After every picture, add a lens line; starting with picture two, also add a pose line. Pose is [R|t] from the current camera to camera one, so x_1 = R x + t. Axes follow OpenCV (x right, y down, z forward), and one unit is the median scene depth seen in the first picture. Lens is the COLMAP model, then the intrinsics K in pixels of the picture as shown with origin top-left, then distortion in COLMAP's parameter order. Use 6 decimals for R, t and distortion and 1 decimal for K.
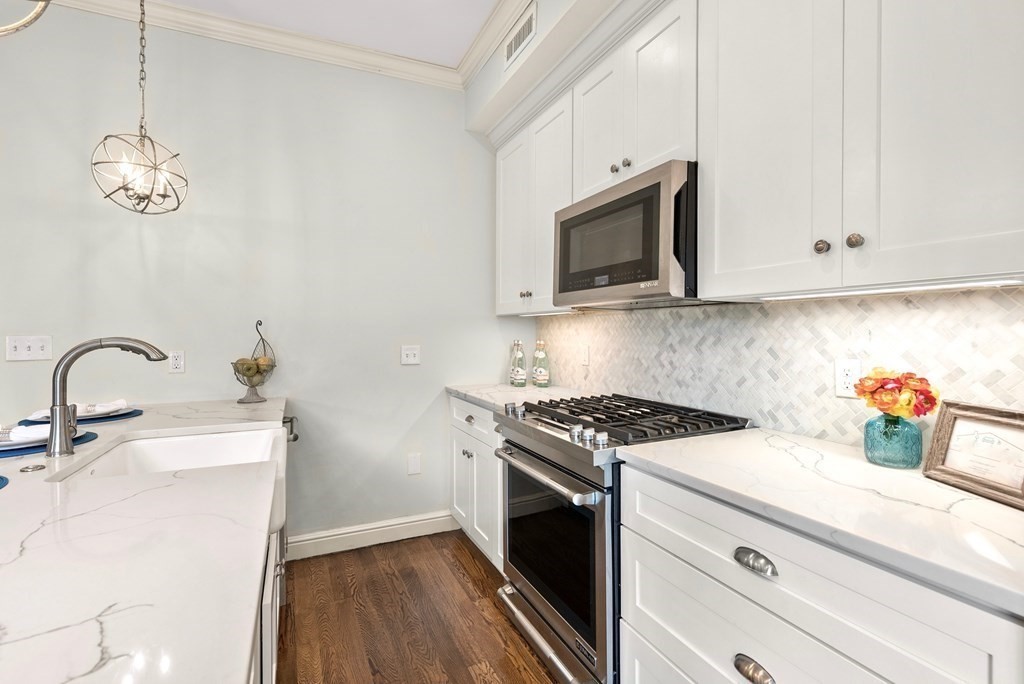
lens RADIAL K [[474.1, 0, 518.0], [0, 474.1, 332.8], [0, 0, 1]] dist [0.000762, -0.000138]
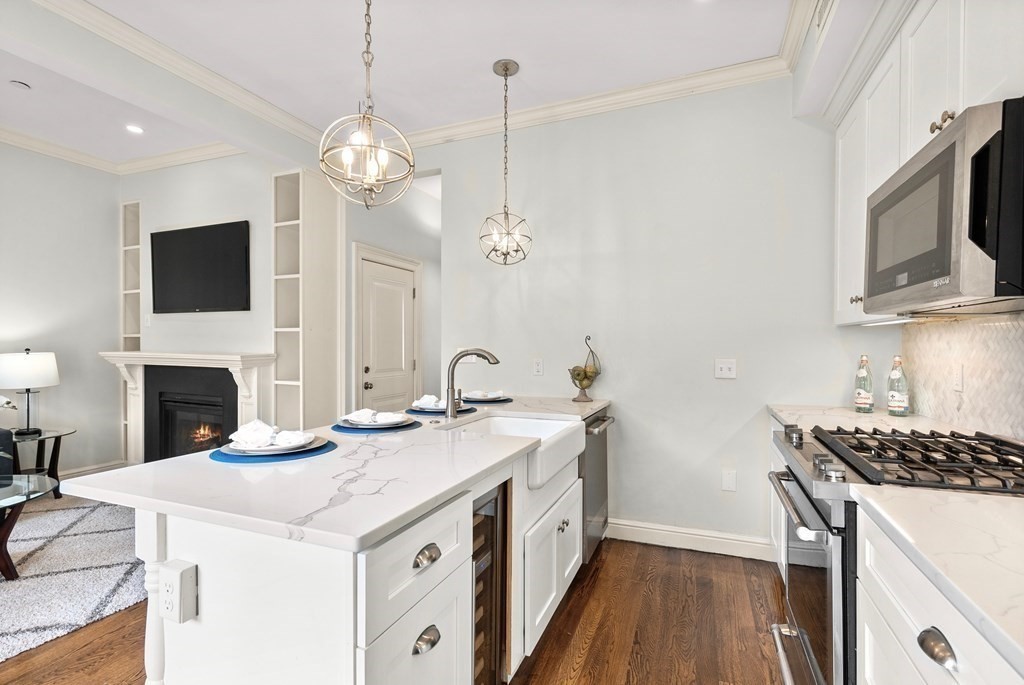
lens RADIAL K [[488.2, 0, 504.9], [0, 488.2, 347.7], [0, 0, 1]] dist [0.002669, 0.000109]
pose [[0.672631, 0.004057, -0.739967, 0.324434], [-0.001199, 0.999990, 0.004393, -0.000804], [0.739977, -0.002068, 0.672629, -0.025093]]
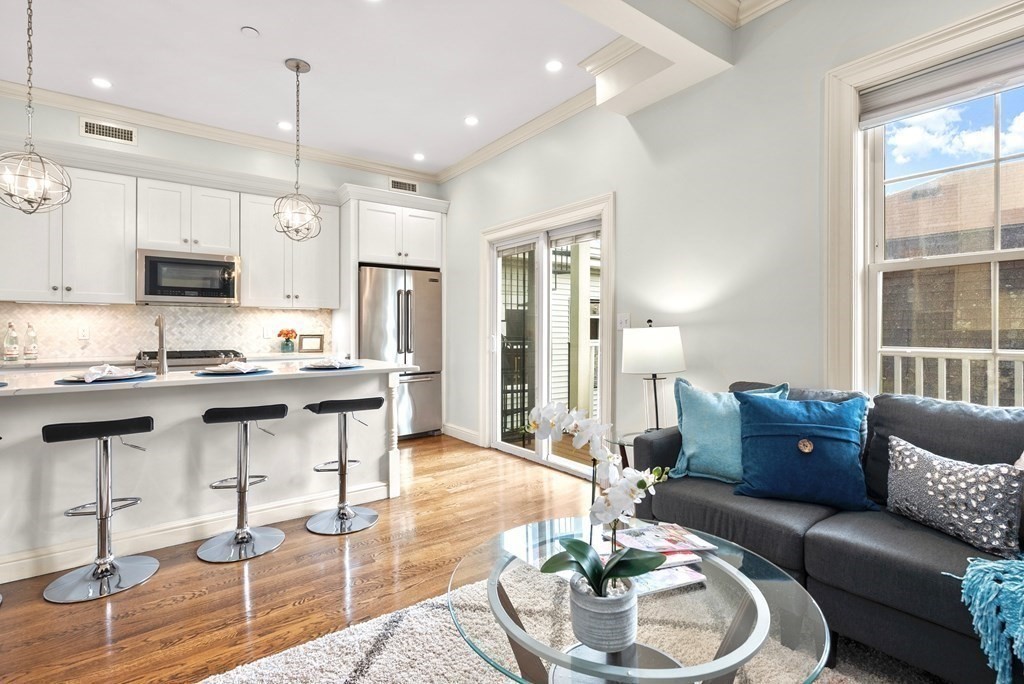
lens RADIAL K [[464.9, 0, 475.2], [0, 464.9, 324.2], [0, 0, 1]] dist [0.020694, 0.000011]
pose [[-0.145328, 0.003517, 0.989377, -2.093146], [-0.001584, 0.999992, -0.003787, 0.035438], [-0.989382, -0.002117, -0.145321, 0.016965]]
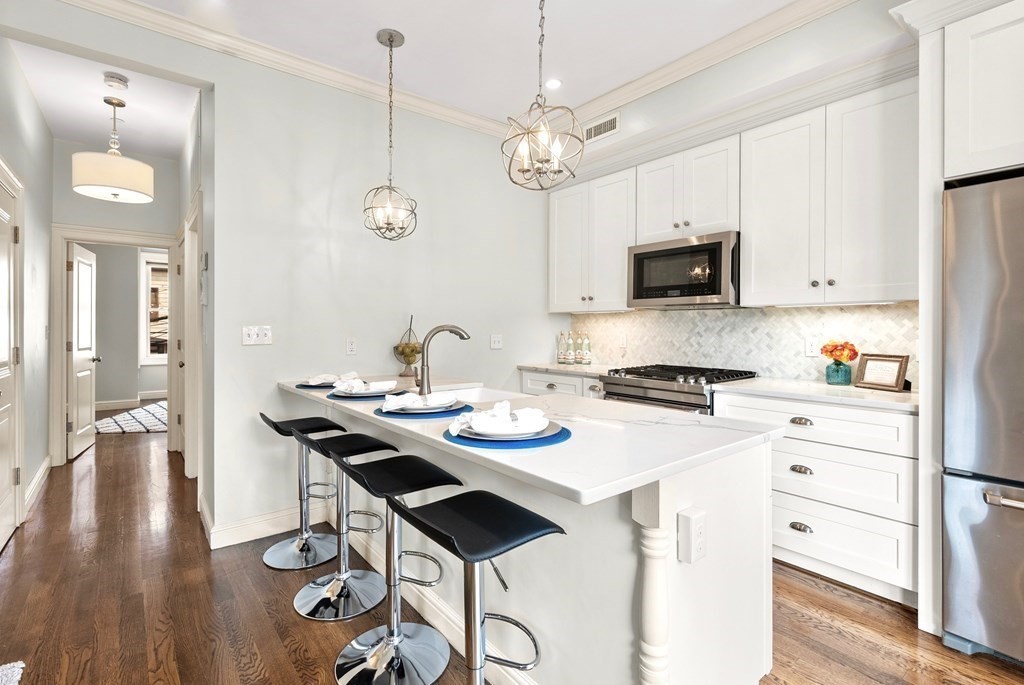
lens RADIAL K [[474.1, 0, 518.0], [0, 474.1, 333.3], [0, 0, 1]] dist [0.000762, -0.000138]
pose [[0.970919, 0.000157, 0.239408, -0.739011], [-0.002114, 0.999966, 0.007914, 0.018779], [-0.239399, -0.008190, 0.970887, -0.482468]]
